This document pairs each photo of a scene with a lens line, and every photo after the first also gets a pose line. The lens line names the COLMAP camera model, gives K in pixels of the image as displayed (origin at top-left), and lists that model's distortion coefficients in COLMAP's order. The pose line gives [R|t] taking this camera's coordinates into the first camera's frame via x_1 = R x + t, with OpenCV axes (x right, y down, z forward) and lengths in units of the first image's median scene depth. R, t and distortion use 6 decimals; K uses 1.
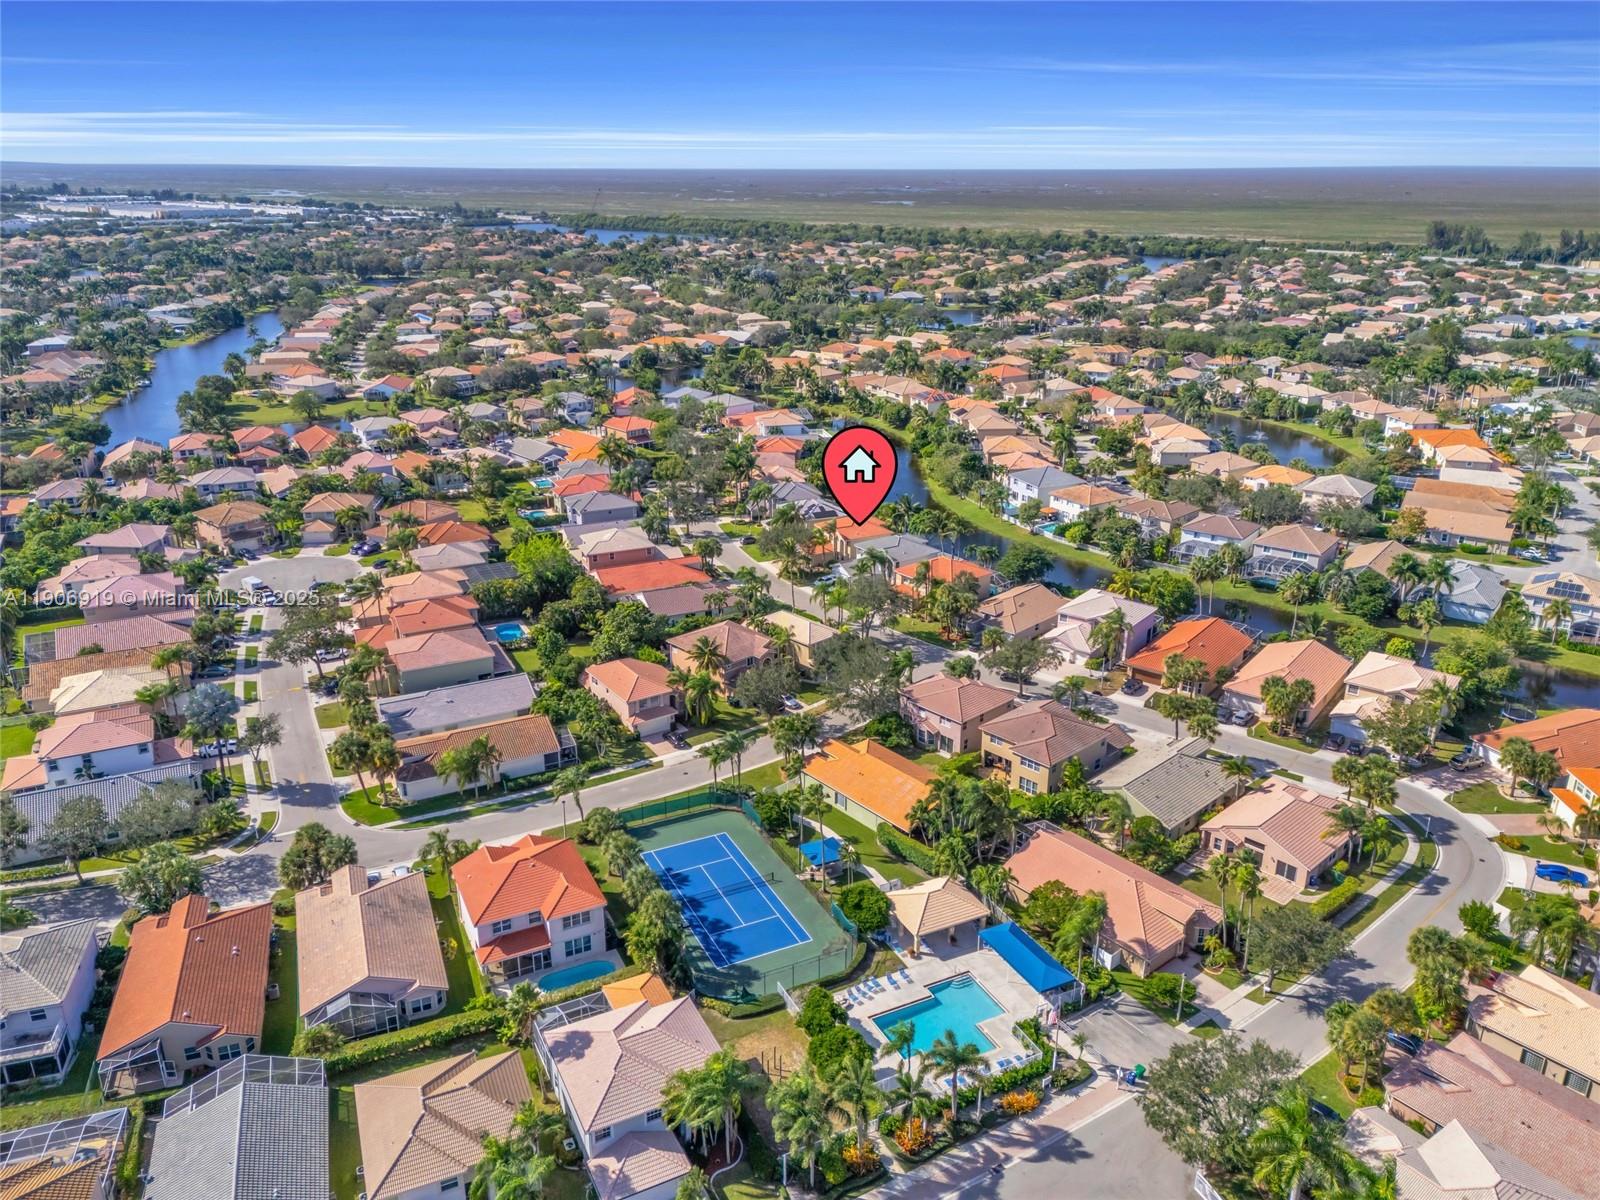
lens RADIAL K [[1181.6, 0, 800.0], [0, 1181.6, 600.0], [0, 0, 1]] dist [0.041995, -0.000380]
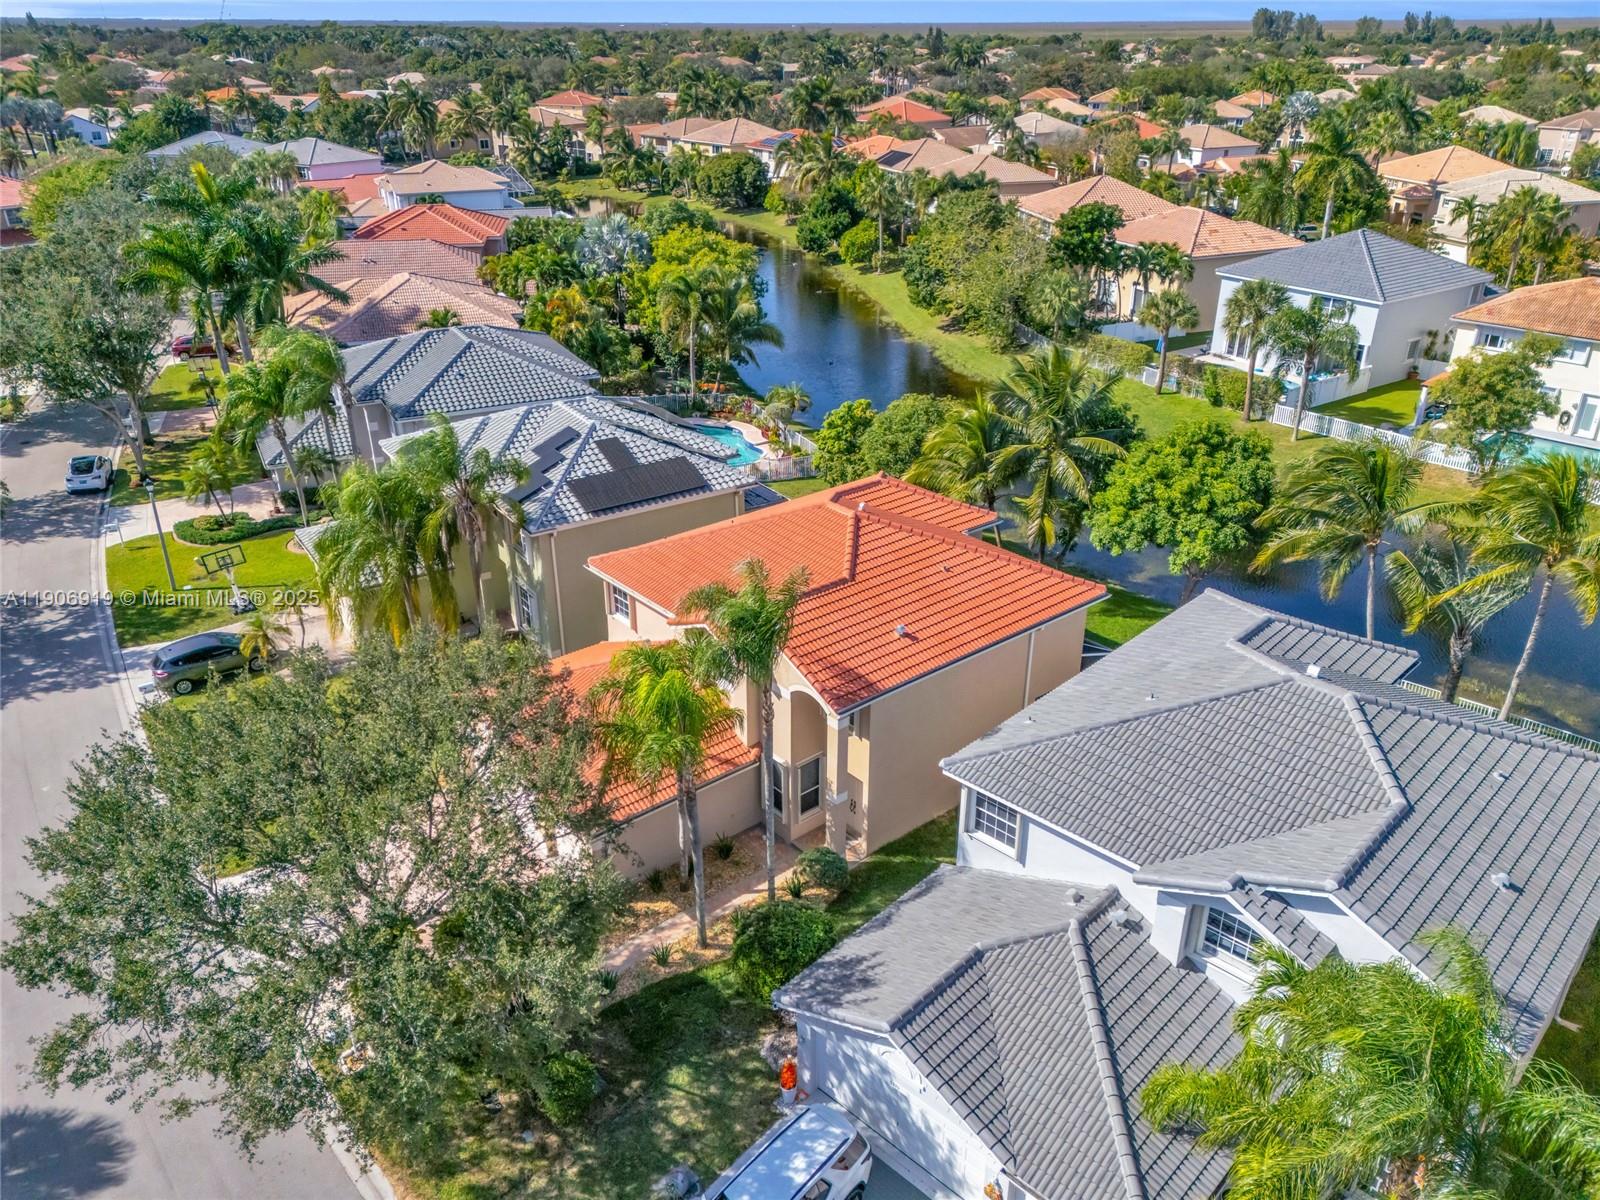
lens RADIAL K [[1181.6, 0, 800.0], [0, 1181.6, 600.0], [0, 0, 1]] dist [0.041995, -0.000380]
pose [[0.975546, -0.096771, 0.197347, 0.007266], [0.076124, 0.991049, 0.109667, -0.066965], [-0.206193, -0.091962, 0.974180, 0.747914]]
